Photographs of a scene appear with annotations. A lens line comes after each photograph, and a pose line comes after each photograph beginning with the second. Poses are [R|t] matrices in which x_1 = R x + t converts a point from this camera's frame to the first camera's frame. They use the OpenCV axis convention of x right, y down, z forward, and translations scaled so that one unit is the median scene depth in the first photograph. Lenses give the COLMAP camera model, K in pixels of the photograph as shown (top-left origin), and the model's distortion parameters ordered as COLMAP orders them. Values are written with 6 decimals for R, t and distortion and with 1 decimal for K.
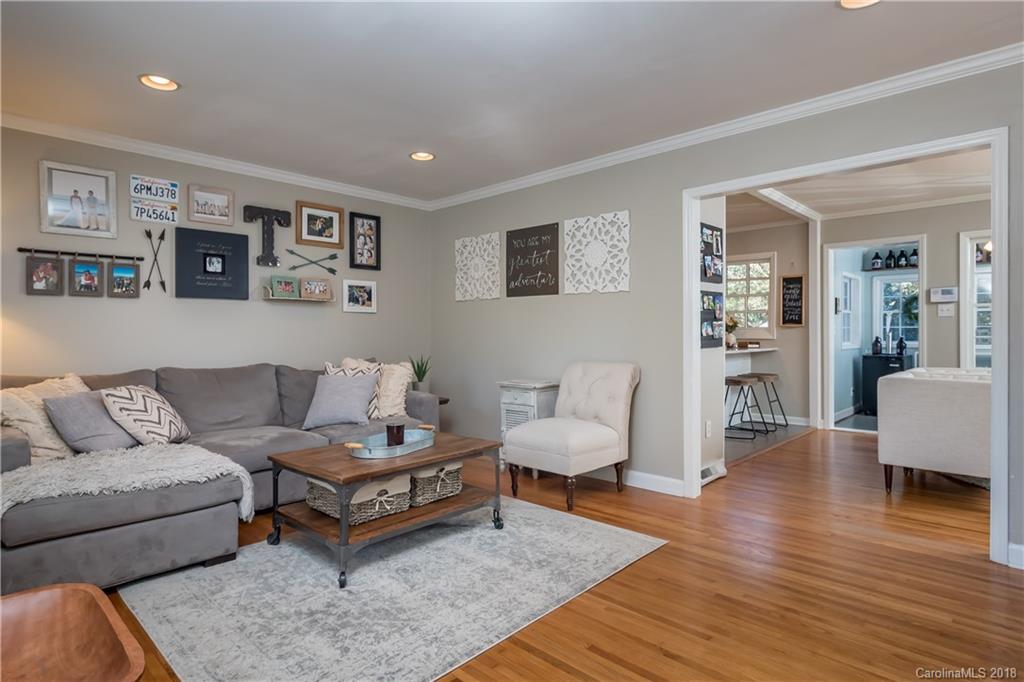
lens RADIAL K [[555.3, 0, 509.7], [0, 555.3, 335.5], [0, 0, 1]] dist [0.000253, -0.000407]
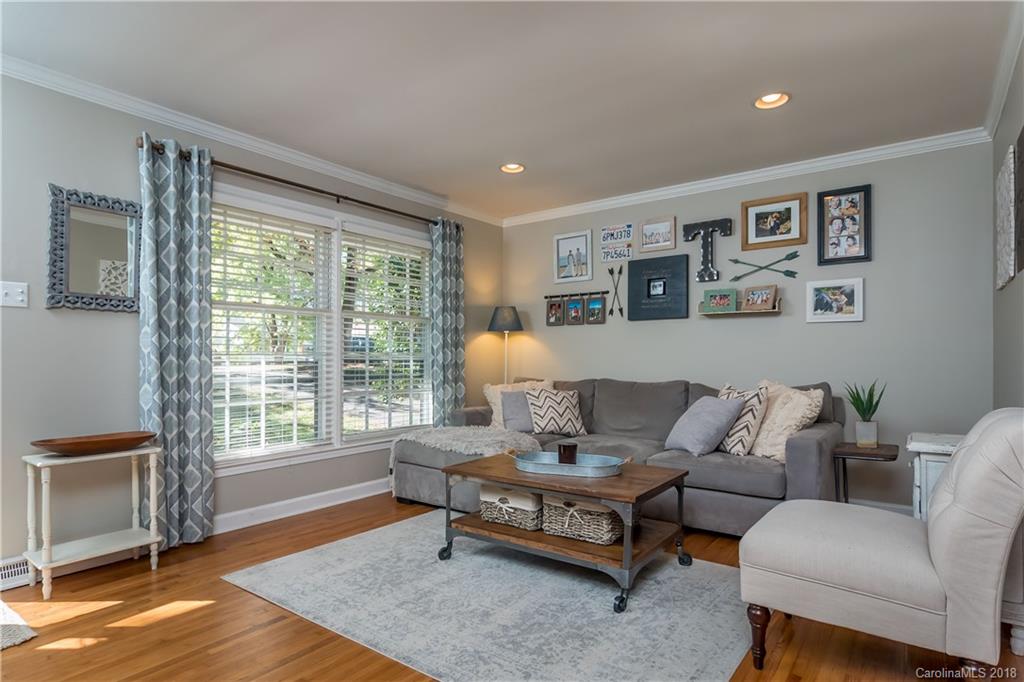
lens RADIAL K [[555.3, 0, 502.8], [0, 555.3, 357.0], [0, 0, 1]] dist [0.000253, -0.000407]
pose [[0.111360, -0.002697, -0.993776, 0.479325], [-0.008558, 0.999957, -0.003672, 0.013295], [0.993743, 0.008913, 0.111332, 0.534455]]
